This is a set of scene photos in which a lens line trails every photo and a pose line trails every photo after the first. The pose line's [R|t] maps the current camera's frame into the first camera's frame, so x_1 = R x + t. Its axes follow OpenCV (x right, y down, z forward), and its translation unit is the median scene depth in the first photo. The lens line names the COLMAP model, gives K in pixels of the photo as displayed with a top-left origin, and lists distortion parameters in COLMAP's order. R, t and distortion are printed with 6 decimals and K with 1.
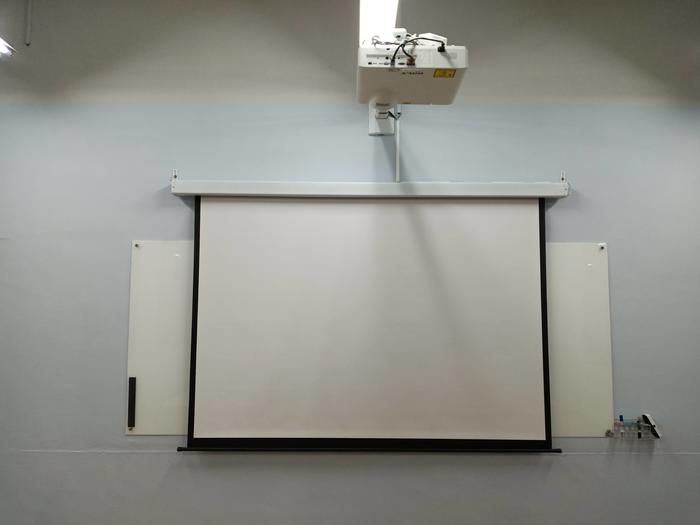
lens RADIAL K [[559.3, 0, 350.0], [0, 559.3, 262.5], [0, 0, 1]] dist [0.032607, -0.006128]
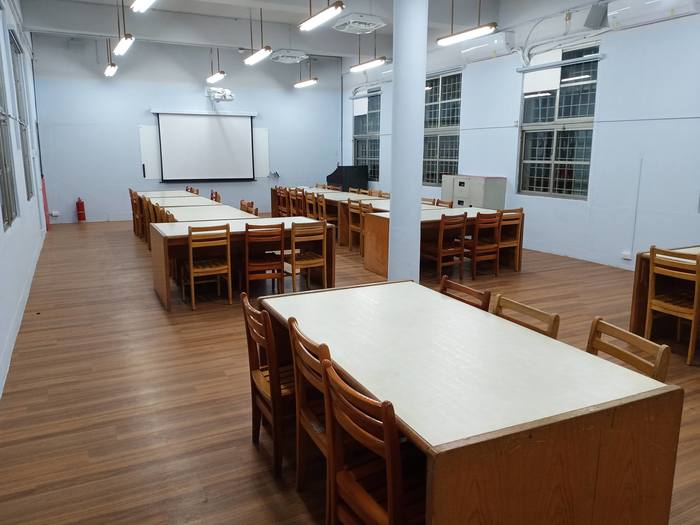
lens RADIAL K [[559.3, 0, 350.0], [0, 559.3, 262.5], [0, 0, 1]] dist [0.032607, -0.006128]
pose [[0.896730, -0.092550, 0.432793, -0.818211], [-0.039116, 0.957491, 0.285799, -0.280656], [-0.440846, -0.273213, 0.854991, -2.887071]]
